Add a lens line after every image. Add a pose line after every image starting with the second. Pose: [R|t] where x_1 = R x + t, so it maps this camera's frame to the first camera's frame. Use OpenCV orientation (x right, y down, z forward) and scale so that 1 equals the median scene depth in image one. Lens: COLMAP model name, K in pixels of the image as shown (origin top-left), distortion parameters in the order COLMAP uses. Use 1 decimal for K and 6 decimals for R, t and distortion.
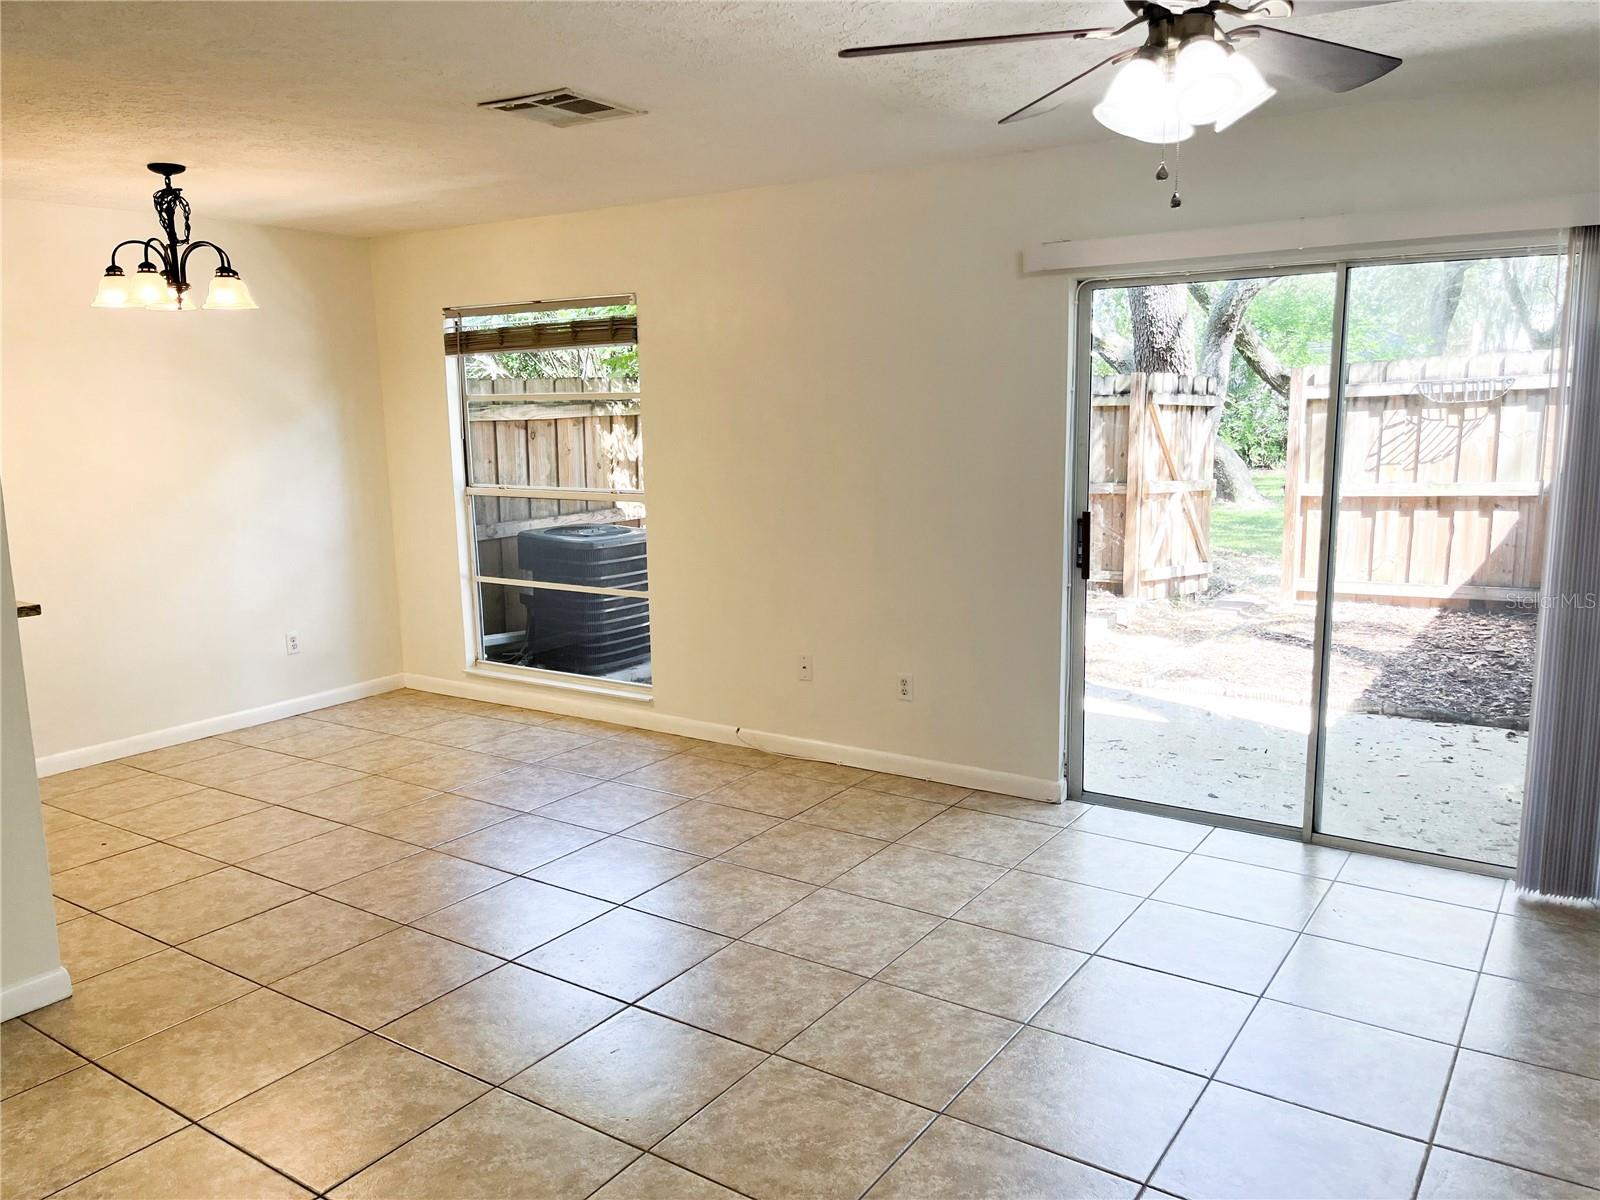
lens RADIAL K [[1222.5, 0, 800.5], [0, 1222.5, 601.5], [0, 0, 1]] dist [0.037054, -0.032204]
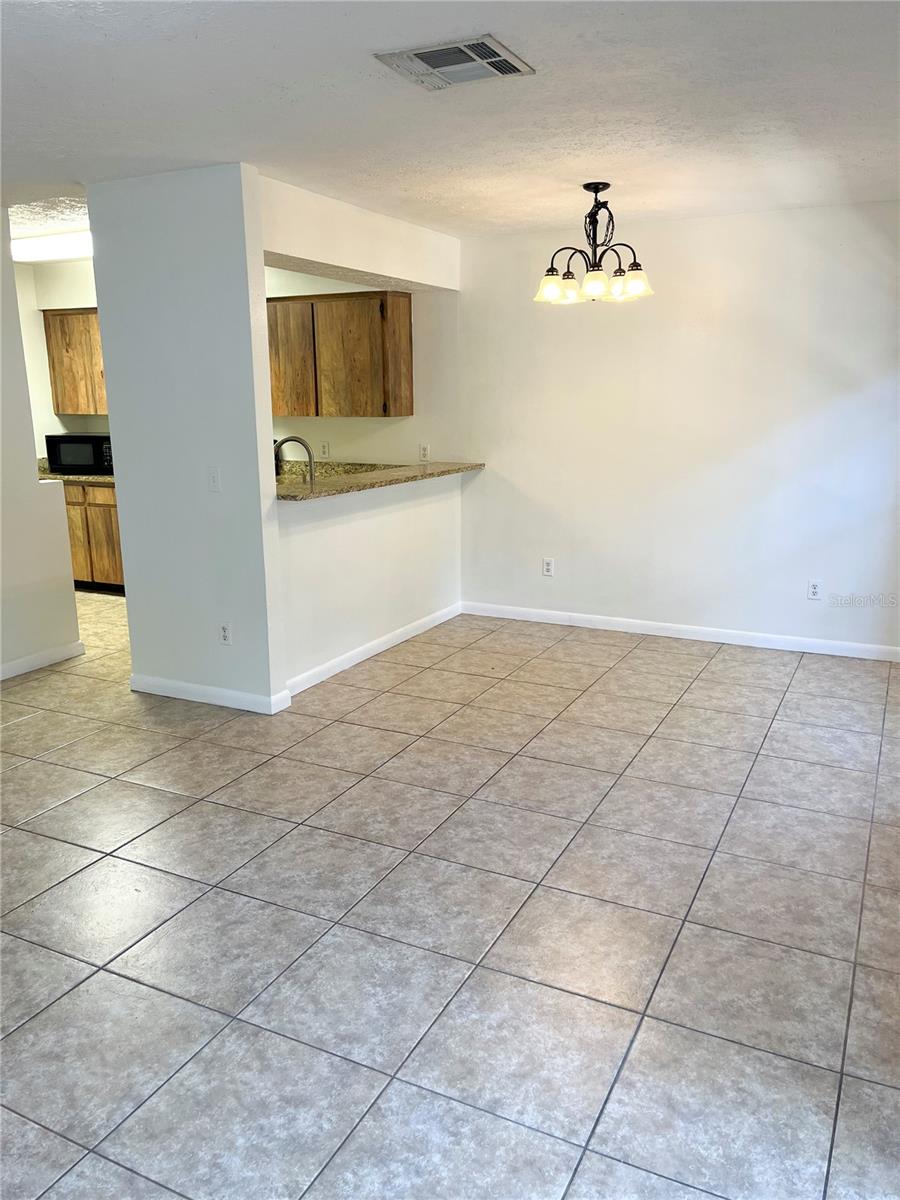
lens RADIAL K [[916.9, 0, 450.3], [0, 916.9, 599.4], [0, 0, 1]] dist [0.037054, -0.032204]
pose [[0.129223, 0.240775, -0.961940, 0.469101], [-0.158337, 0.962637, 0.219680, -0.118920], [0.978893, 0.123923, 0.162518, 0.712171]]
